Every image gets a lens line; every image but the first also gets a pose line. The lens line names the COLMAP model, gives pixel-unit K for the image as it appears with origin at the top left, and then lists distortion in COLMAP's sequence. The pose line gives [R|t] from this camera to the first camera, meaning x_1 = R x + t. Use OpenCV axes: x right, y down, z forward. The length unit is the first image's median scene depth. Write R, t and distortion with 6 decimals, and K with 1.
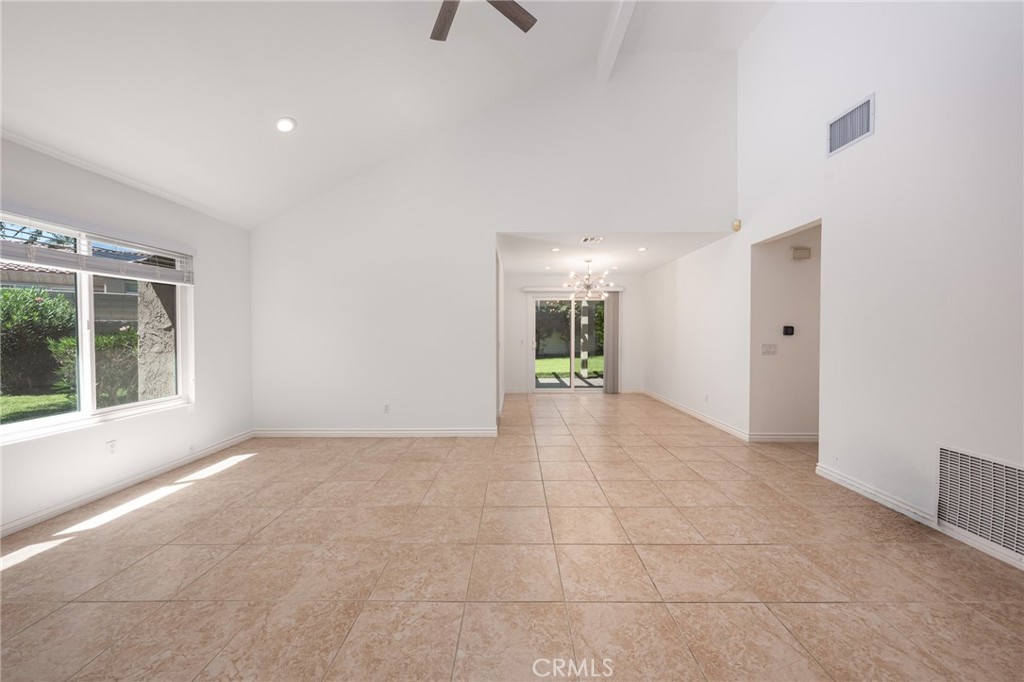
lens RADIAL K [[372.4, 0, 509.1], [0, 372.4, 325.6], [0, 0, 1]] dist [-0.000010, -0.000142]
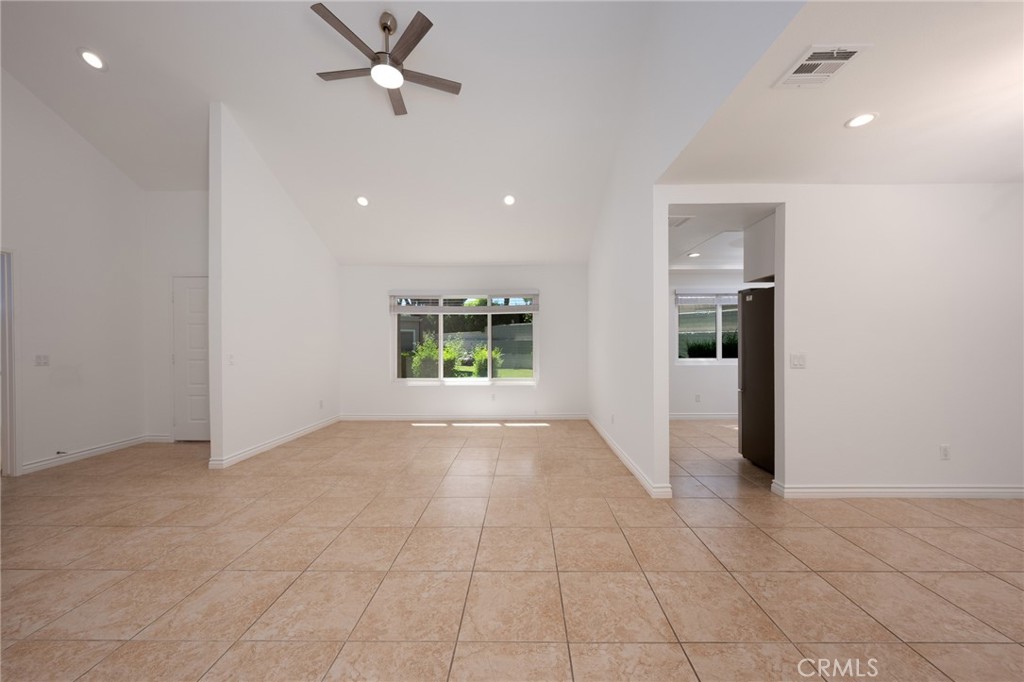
lens RADIAL K [[359.4, 0, 524.2], [0, 359.4, 349.0], [0, 0, 1]] dist [-0.003161, 0.000073]
pose [[-0.013154, 0.017243, -0.999765, 0.694983], [0.028011, 0.999465, 0.016870, 0.020562], [0.999521, -0.027783, -0.013630, 0.907174]]
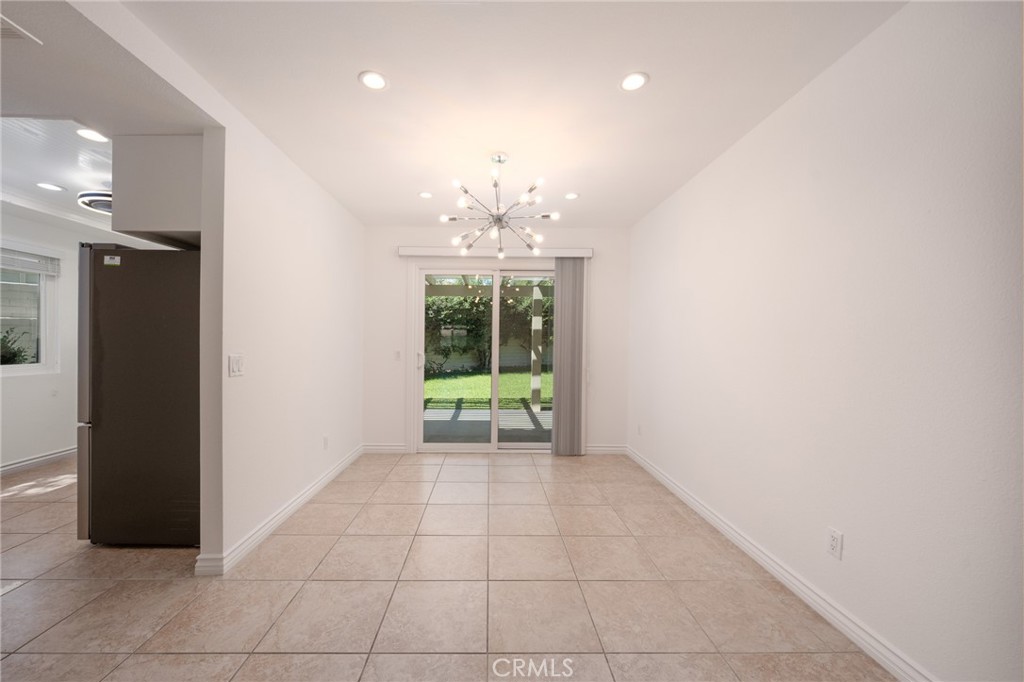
lens RADIAL K [[381.7, 0, 484.0], [0, 381.7, 341.7], [0, 0, 1]] dist [-0.010419, 0.000005]
pose [[0.999969, 0.006756, -0.004032, 0.315846], [-0.006652, 0.999659, 0.025236, 0.023429], [0.004201, -0.025208, 0.999673, 0.919386]]
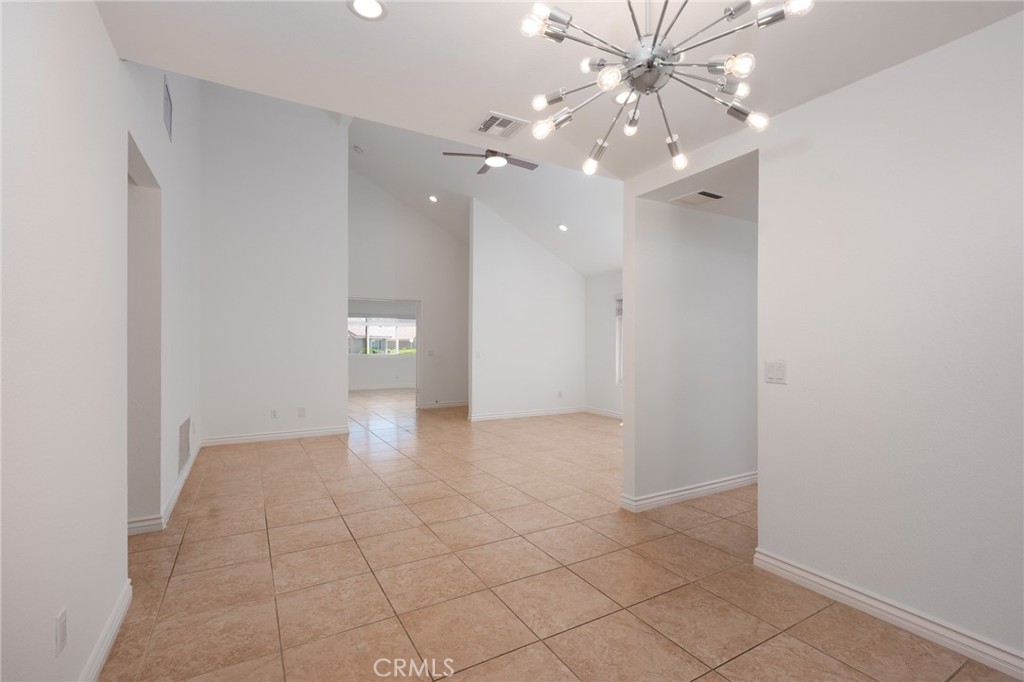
lens RADIAL K [[455.3, 0, 492.1], [0, 455.3, 344.5], [0, 0, 1]] dist [-0.001403, -0.000259]
pose [[-0.879293, -0.002258, -0.476276, 0.588162], [0.009623, 0.999700, -0.022507, 0.054338], [0.476184, -0.024374, -0.879008, 1.802062]]
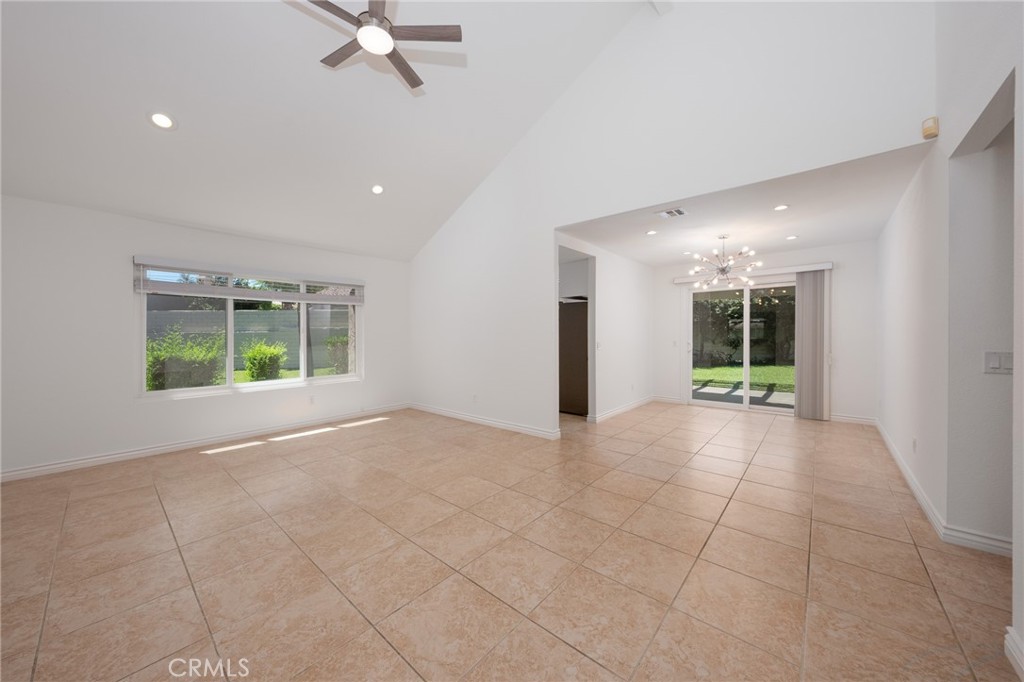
lens RADIAL K [[357.1, 0, 506.0], [0, 357.1, 337.2], [0, 0, 1]] dist [-0.002038, -0.000055]
pose [[0.749699, 0.000967, -0.661779, 0.567486], [0.020953, 0.999463, 0.025198, 0.003722], [0.661448, -0.032757, 0.749276, 0.261902]]
